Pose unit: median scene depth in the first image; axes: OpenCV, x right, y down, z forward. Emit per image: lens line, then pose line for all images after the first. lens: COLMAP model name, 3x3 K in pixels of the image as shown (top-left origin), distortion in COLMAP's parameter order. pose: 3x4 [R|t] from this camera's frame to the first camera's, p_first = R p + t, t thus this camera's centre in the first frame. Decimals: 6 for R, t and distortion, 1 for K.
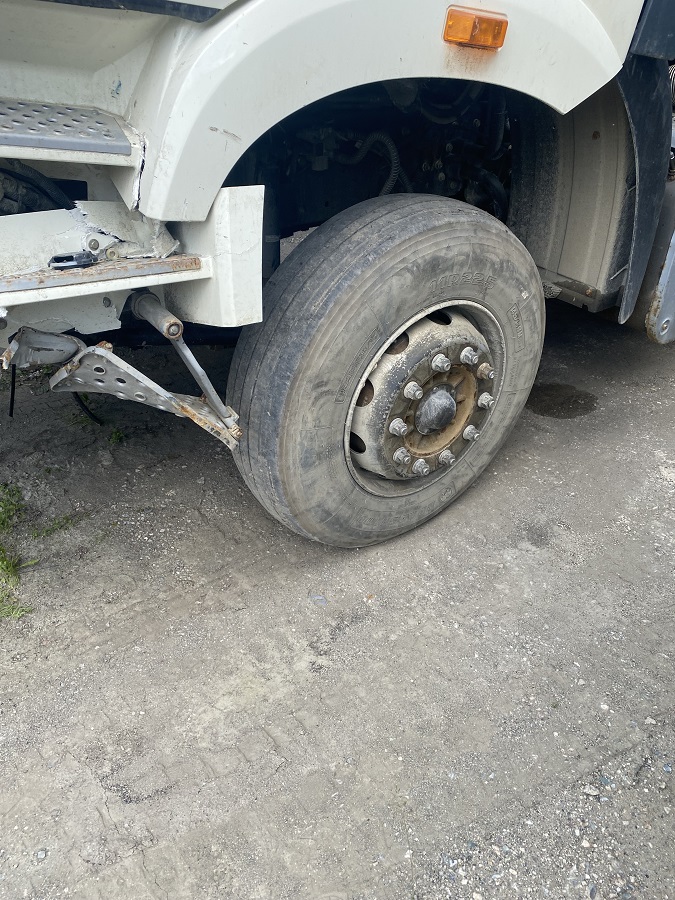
lens RADIAL K [[684.2, 0, 337.5], [0, 684.2, 450.0], [0, 0, 1]] dist [0.045858, -0.059921]
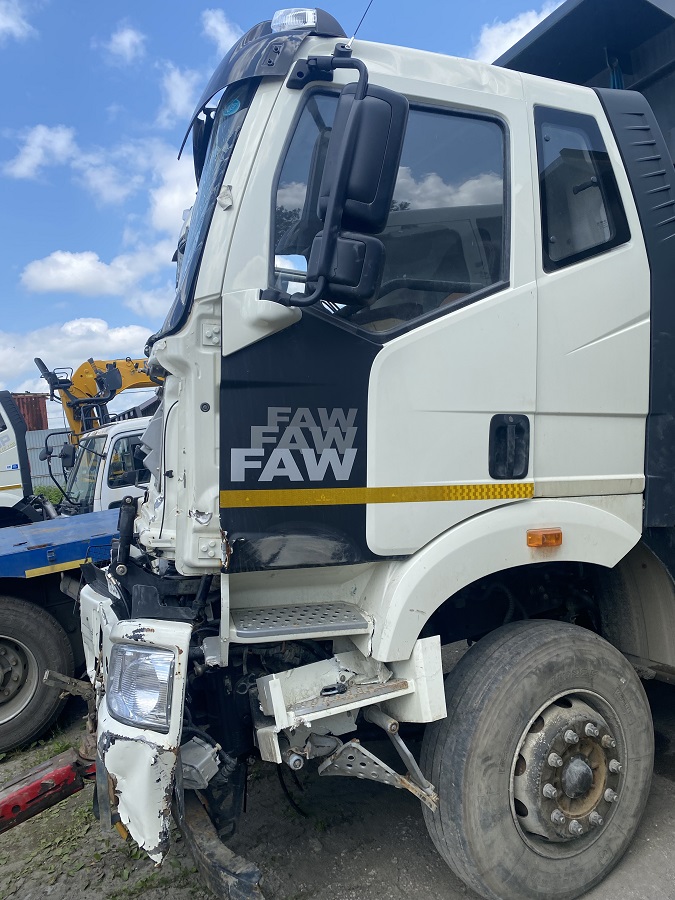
lens RADIAL K [[730.9, 0, 335.7], [0, 730.9, 438.9], [0, 0, 1]] dist [0.014526, 0.000824]
pose [[0.981908, -0.138889, -0.128712, -0.042340], [0.051774, 0.850737, -0.523035, 0.112957], [0.182144, 0.506908, 0.842536, -0.649535]]
